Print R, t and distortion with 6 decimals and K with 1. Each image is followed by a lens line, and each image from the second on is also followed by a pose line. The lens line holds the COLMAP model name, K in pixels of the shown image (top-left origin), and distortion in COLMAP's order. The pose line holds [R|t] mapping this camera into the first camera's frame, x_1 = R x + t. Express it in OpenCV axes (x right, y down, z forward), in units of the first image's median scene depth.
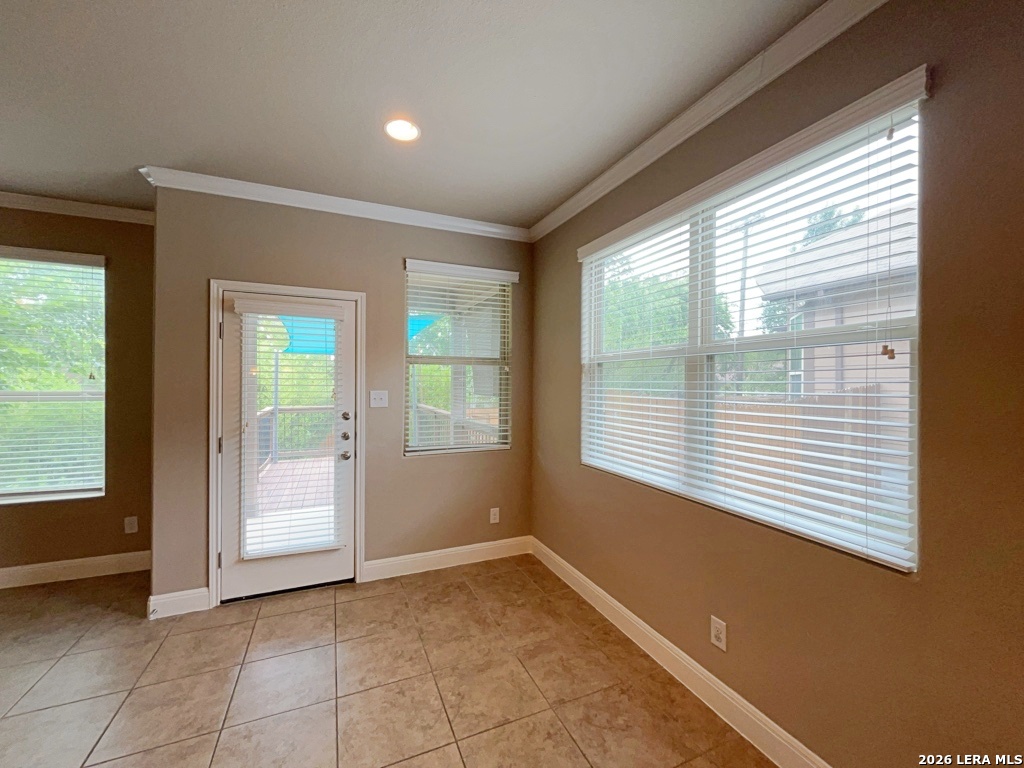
lens RADIAL K [[414.3, 0, 515.4], [0, 414.3, 386.0], [0, 0, 1]] dist [-0.001794, -0.000306]
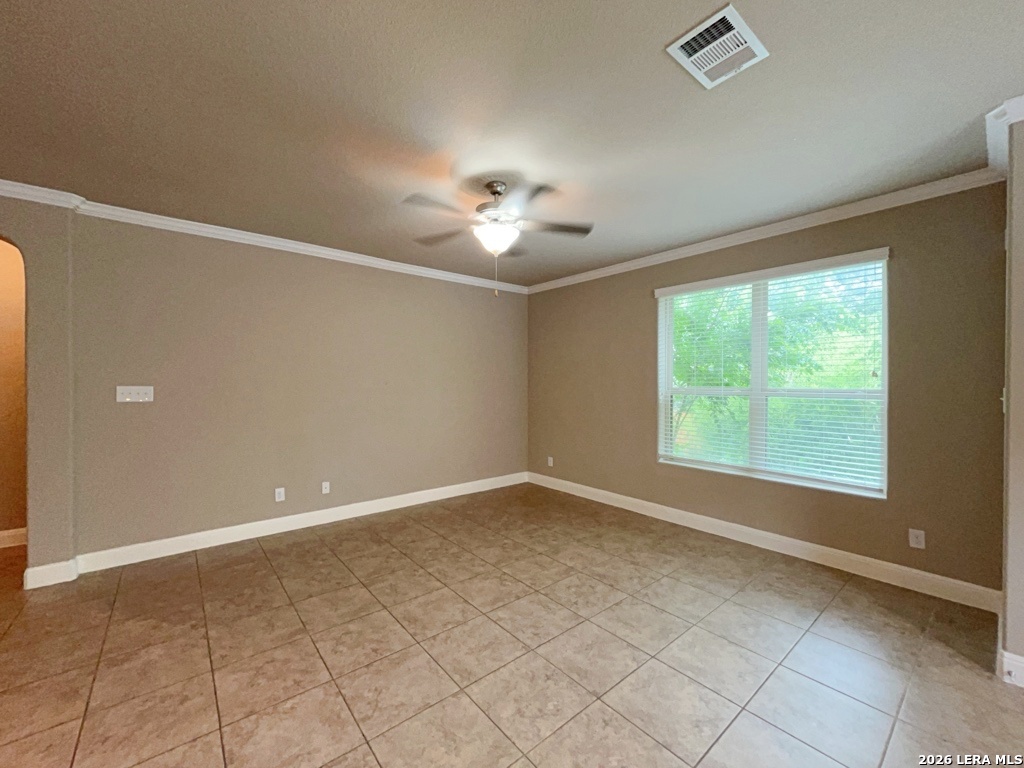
lens RADIAL K [[414.3, 0, 513.2], [0, 414.3, 384.0], [0, 0, 1]] dist [-0.001794, -0.000306]
pose [[0.275622, -0.002121, -0.961264, -0.323010], [-0.007838, 0.999959, -0.004454, 0.012348], [0.961234, 0.008762, 0.275595, -0.093220]]
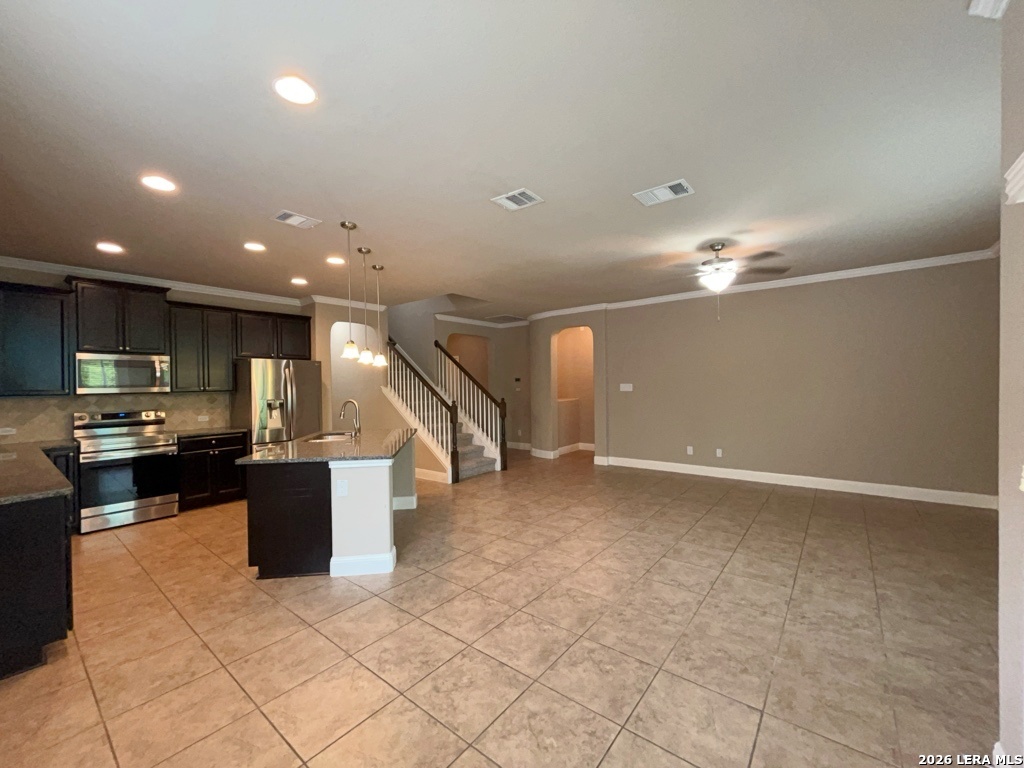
lens RADIAL K [[414.3, 0, 516.8], [0, 414.3, 384.1], [0, 0, 1]] dist [-0.001794, -0.000306]
pose [[-0.881734, 0.007183, -0.471693, -0.014221], [0.003780, 0.999960, 0.008162, 0.003061], [0.471732, 0.005413, -0.881725, 1.001939]]
